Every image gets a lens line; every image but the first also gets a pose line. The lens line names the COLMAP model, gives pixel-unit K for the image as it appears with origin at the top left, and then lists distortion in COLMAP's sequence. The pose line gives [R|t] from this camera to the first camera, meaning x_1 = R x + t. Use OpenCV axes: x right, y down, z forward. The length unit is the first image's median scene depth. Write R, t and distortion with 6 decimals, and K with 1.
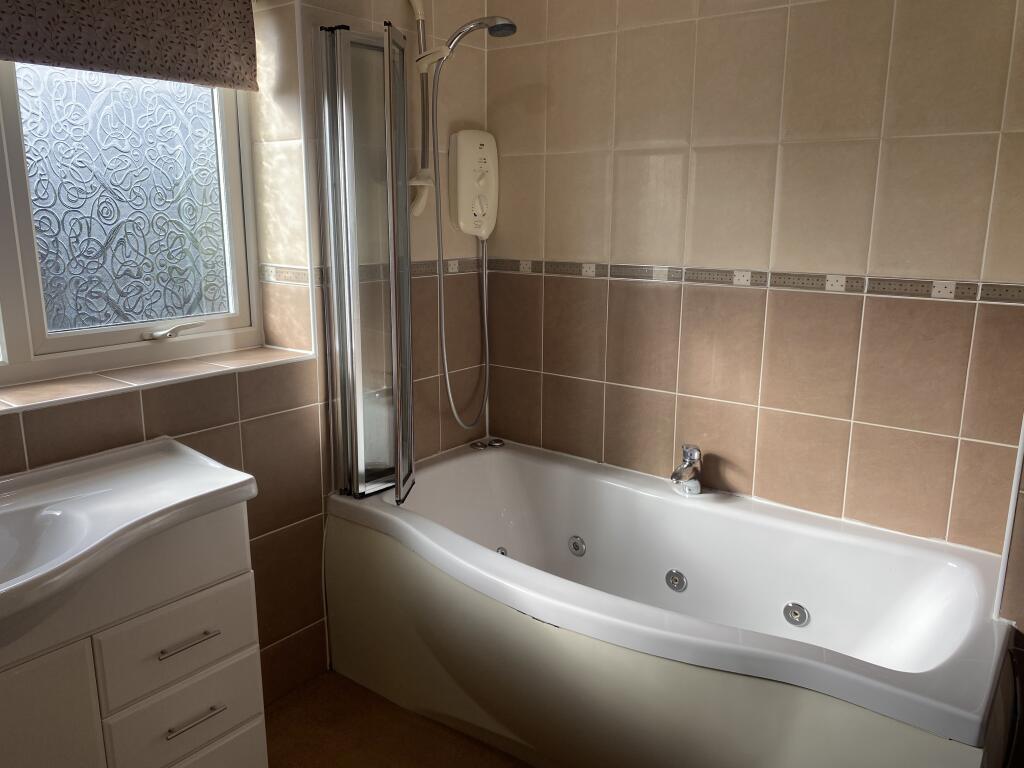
lens RADIAL K [[782.0, 0, 507.1], [0, 782.0, 384.7], [0, 0, 1]] dist [0.059994, -0.085522]
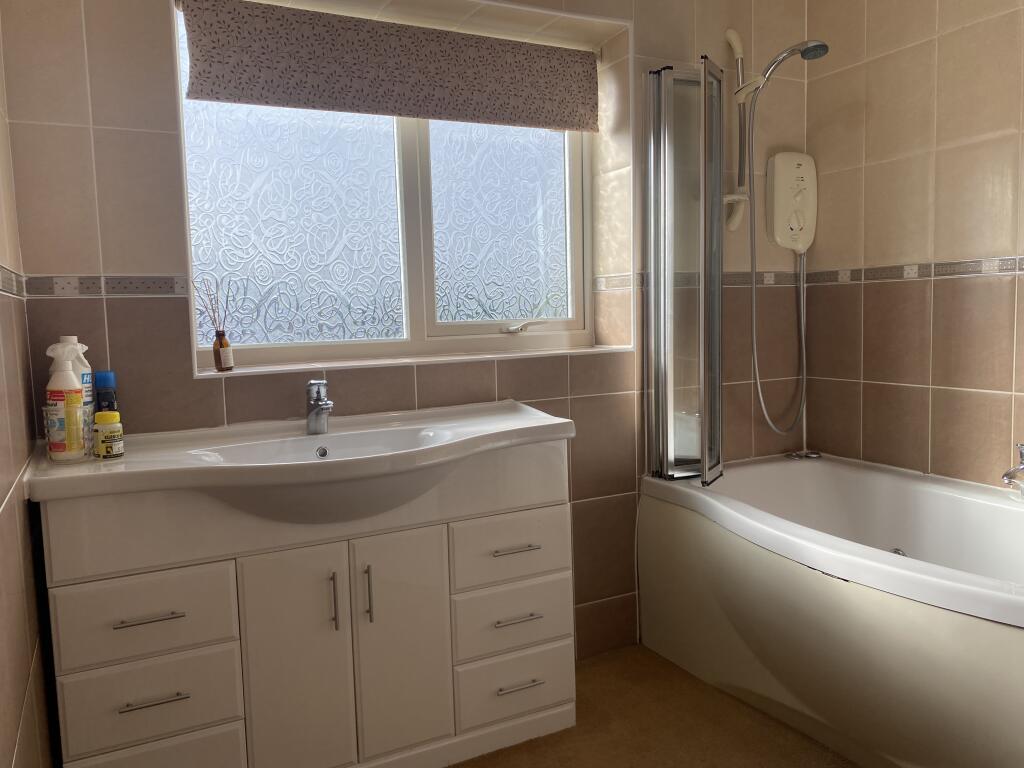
lens RADIAL K [[782.0, 0, 507.1], [0, 782.0, 384.7], [0, 0, 1]] dist [0.059994, -0.085522]
pose [[0.903871, 0.009496, -0.427699, 0.077585], [-0.062839, 0.991856, -0.110779, 0.150312], [0.423164, 0.127006, 0.897107, -0.102830]]
